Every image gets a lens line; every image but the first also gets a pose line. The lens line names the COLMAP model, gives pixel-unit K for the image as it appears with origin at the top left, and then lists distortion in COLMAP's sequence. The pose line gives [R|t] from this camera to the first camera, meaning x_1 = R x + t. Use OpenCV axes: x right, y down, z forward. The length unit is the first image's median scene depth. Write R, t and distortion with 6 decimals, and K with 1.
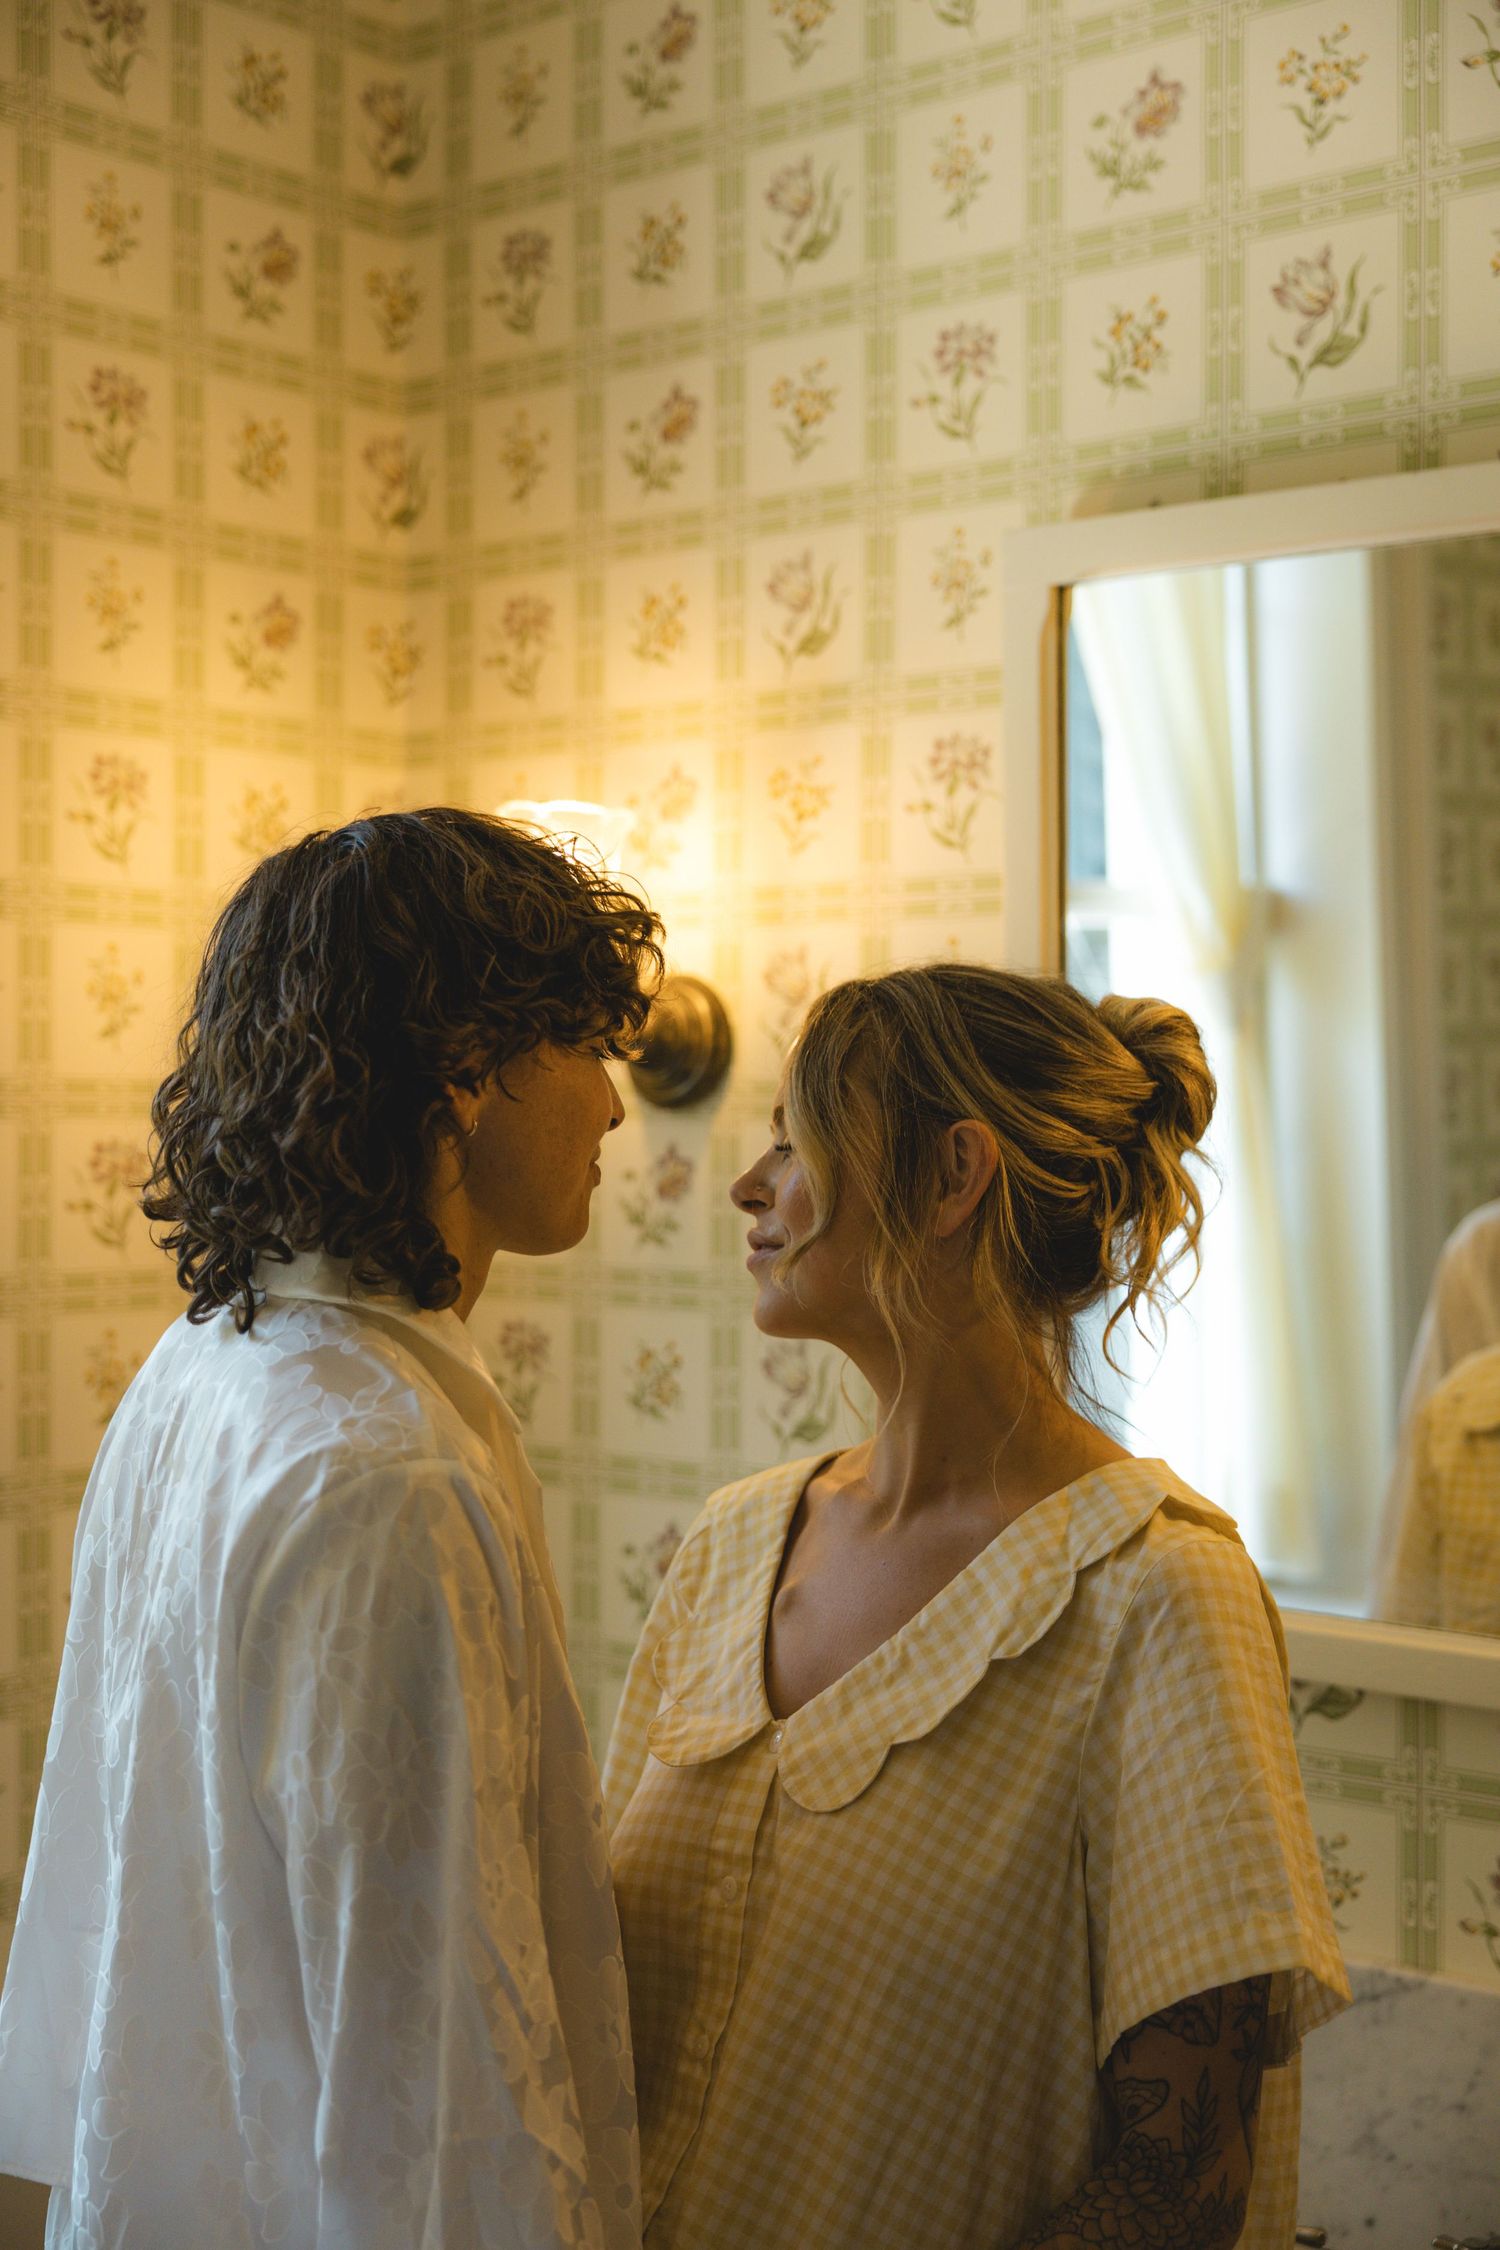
lens RADIAL K [[3126.6, 0, 747.6], [0, 3126.6, 1120.0], [0, 0, 1]] dist [0.027620, 0.000000]
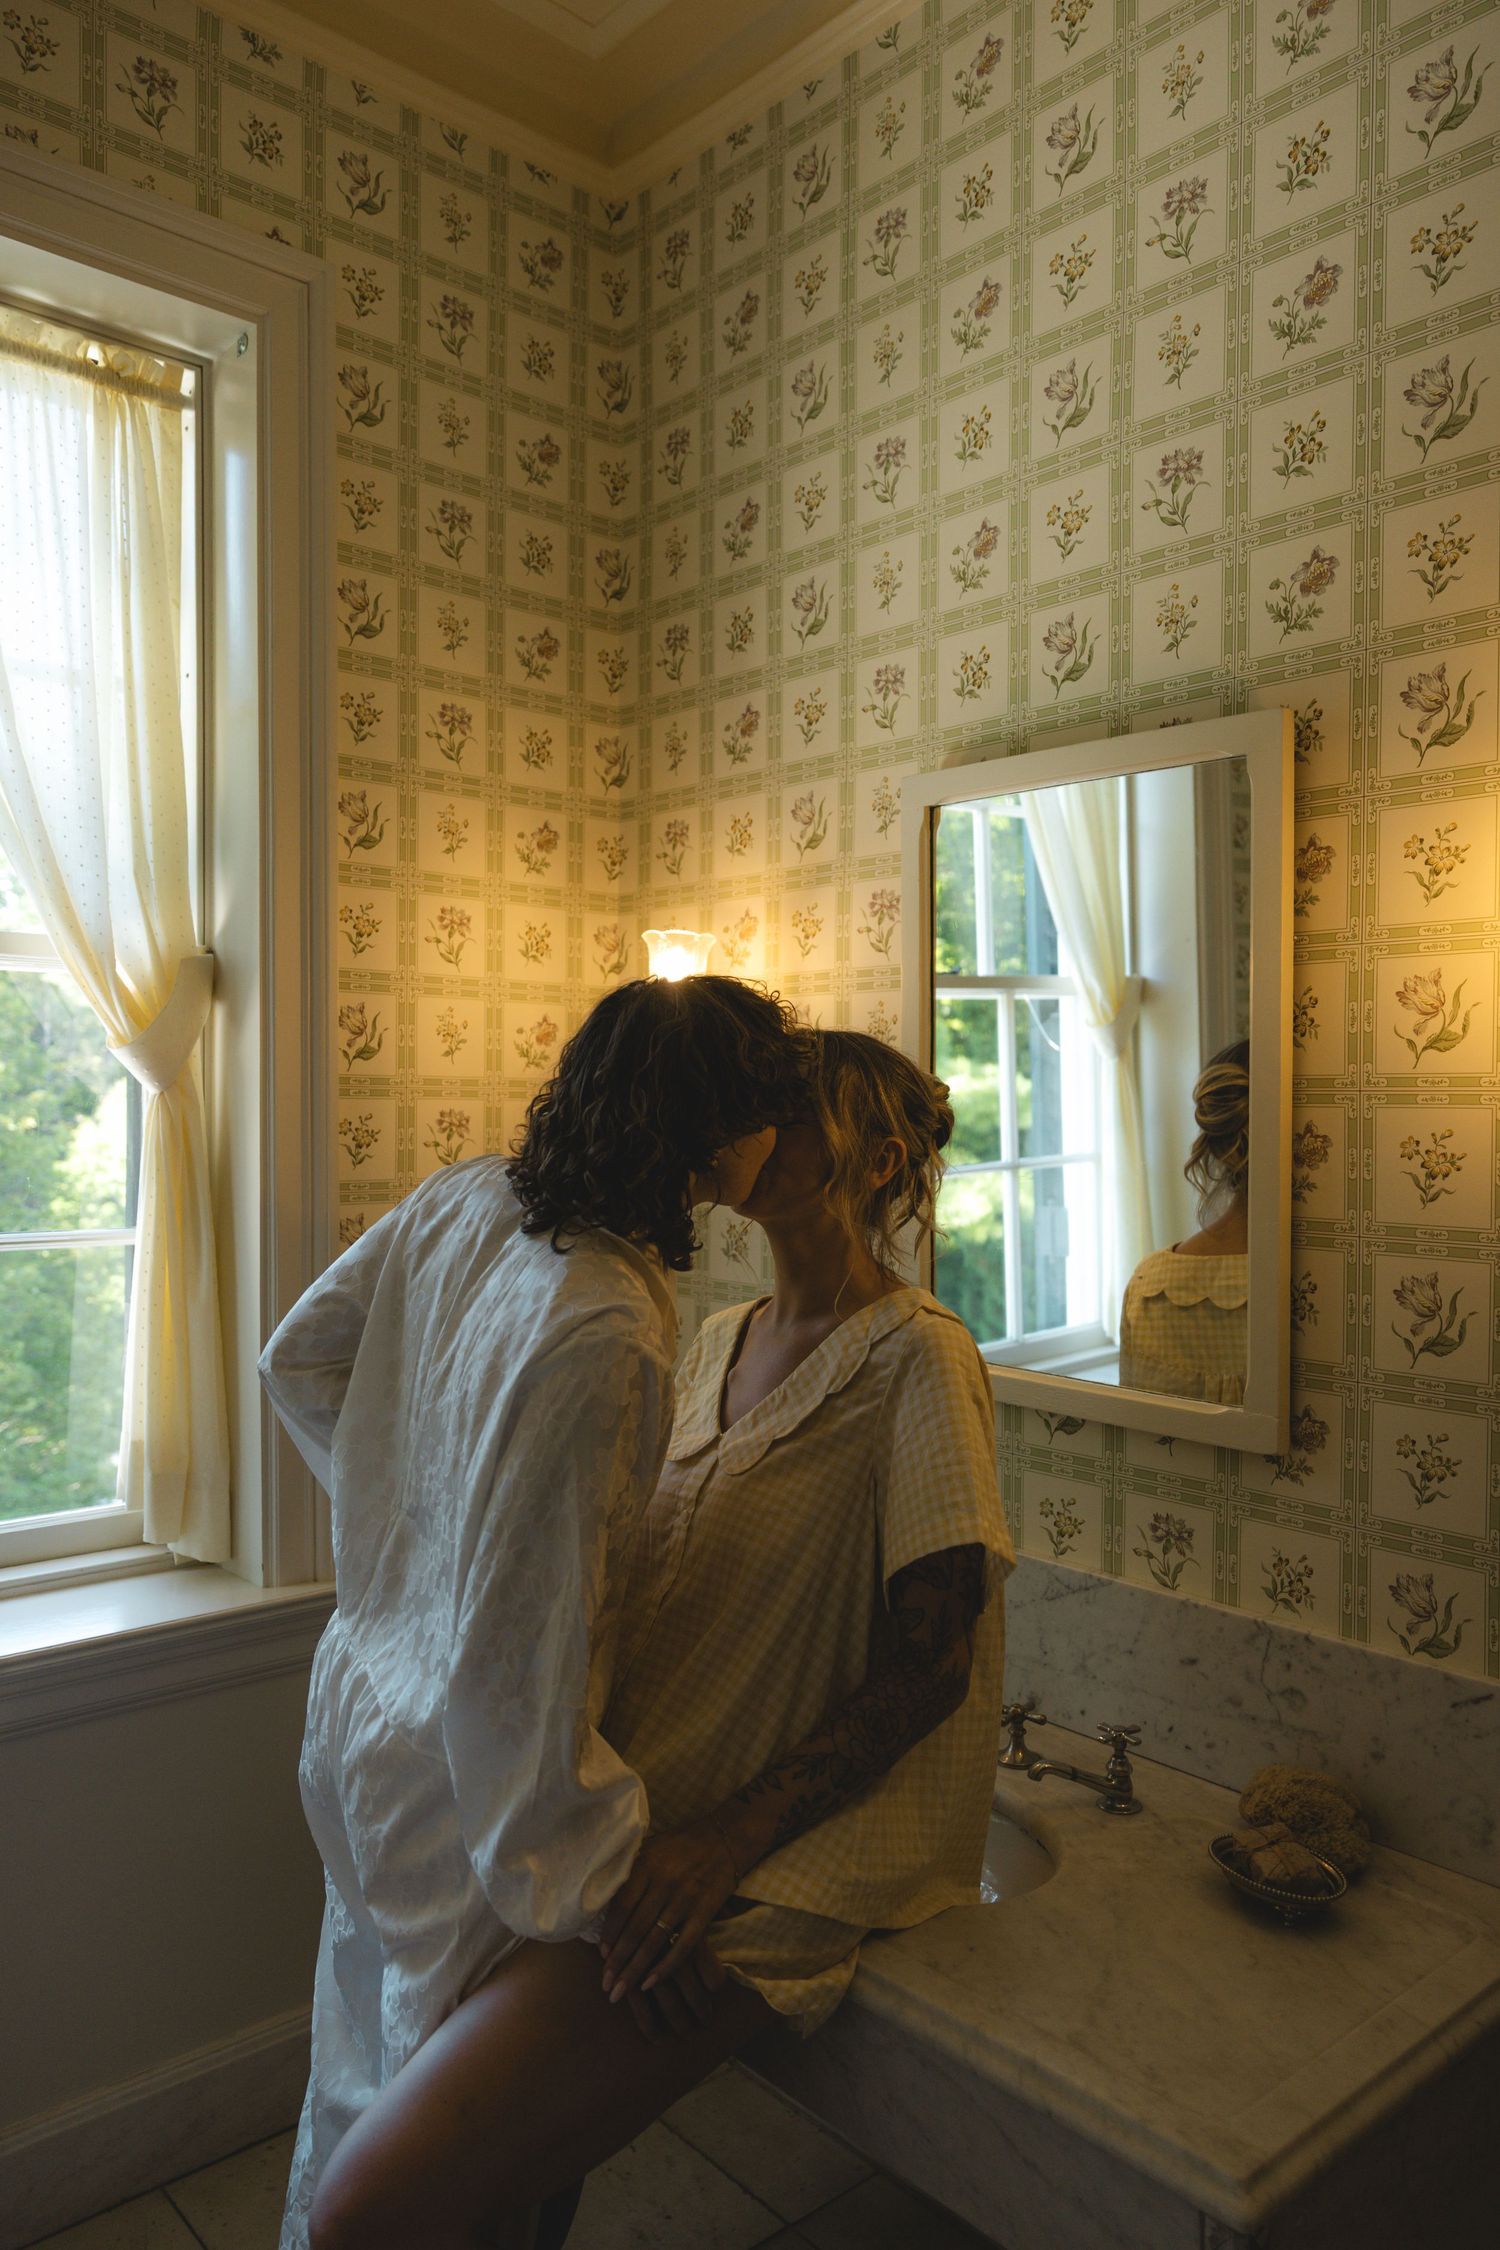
lens RADIAL K [[1613.2, 0, 758.3], [0, 1613.2, 1125.1], [0, 0, 1]] dist [-0.002892, 0.005355]
pose [[0.991491, 0.006662, -0.130005, 0.111921], [-0.005189, 0.999918, 0.011669, 0.003240], [0.130072, -0.010895, 0.991445, 0.051710]]
